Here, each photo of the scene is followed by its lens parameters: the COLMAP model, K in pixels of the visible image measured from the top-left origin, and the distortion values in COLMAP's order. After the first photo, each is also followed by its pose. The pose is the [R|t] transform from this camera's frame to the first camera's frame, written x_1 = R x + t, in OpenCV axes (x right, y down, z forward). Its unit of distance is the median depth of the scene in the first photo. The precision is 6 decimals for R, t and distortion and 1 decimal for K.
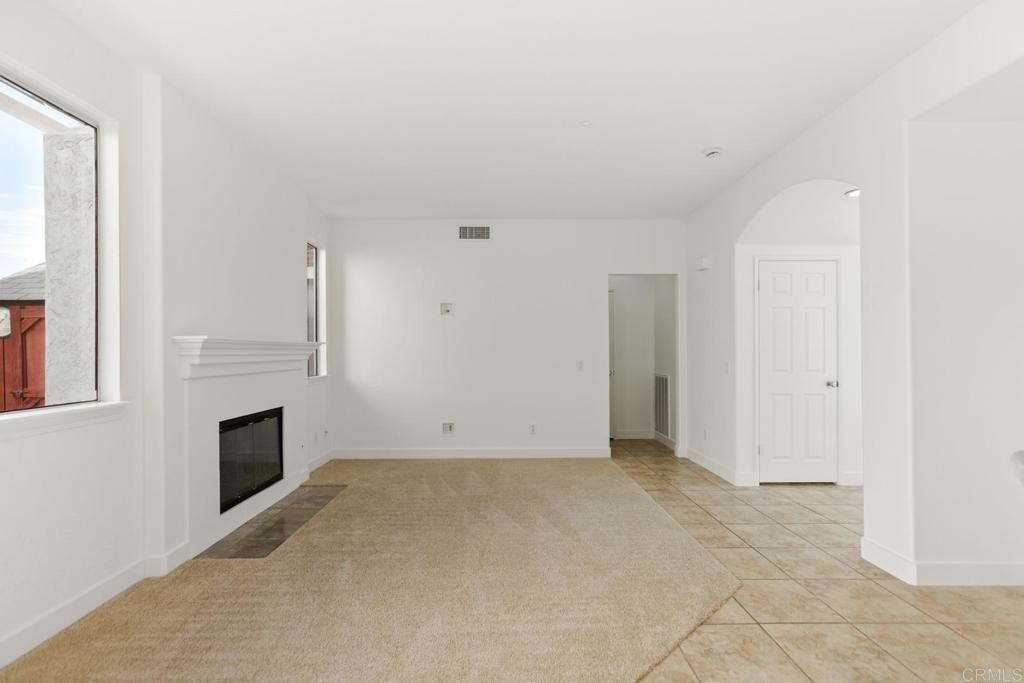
lens RADIAL K [[483.5, 0, 508.6], [0, 483.5, 345.5], [0, 0, 1]] dist [-0.000530, 0.000058]
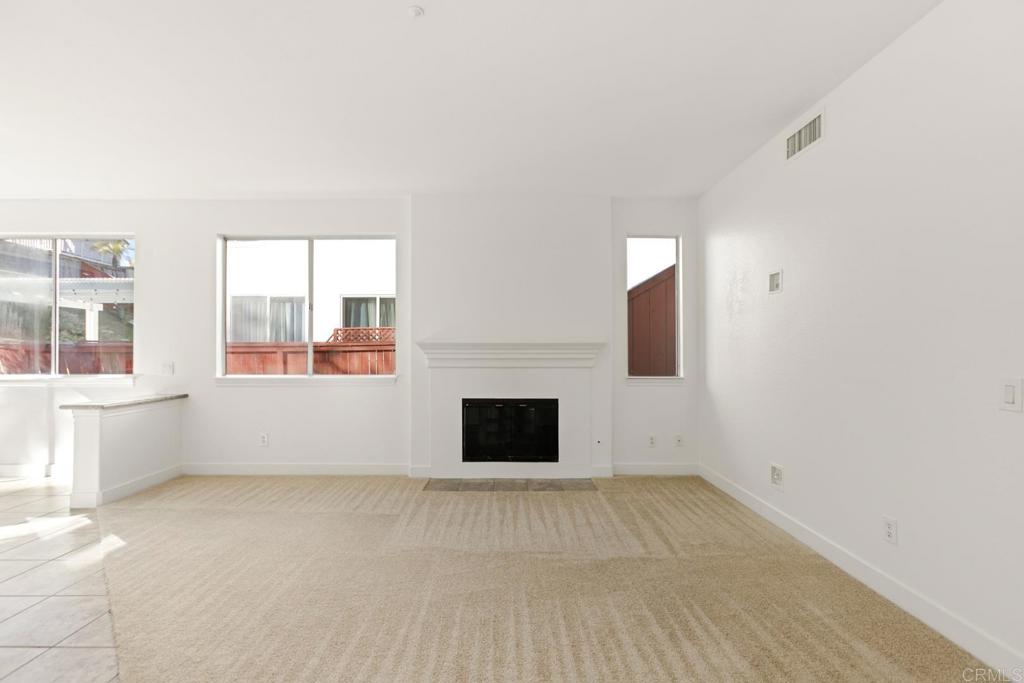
lens RADIAL K [[467.3, 0, 509.5], [0, 467.3, 348.6], [0, 0, 1]] dist [-0.005100, 0.000220]
pose [[-0.024798, -0.007899, -0.999661, 0.679200], [0.009130, 0.999925, -0.008128, 0.015795], [0.999651, -0.009328, -0.024724, 0.970849]]
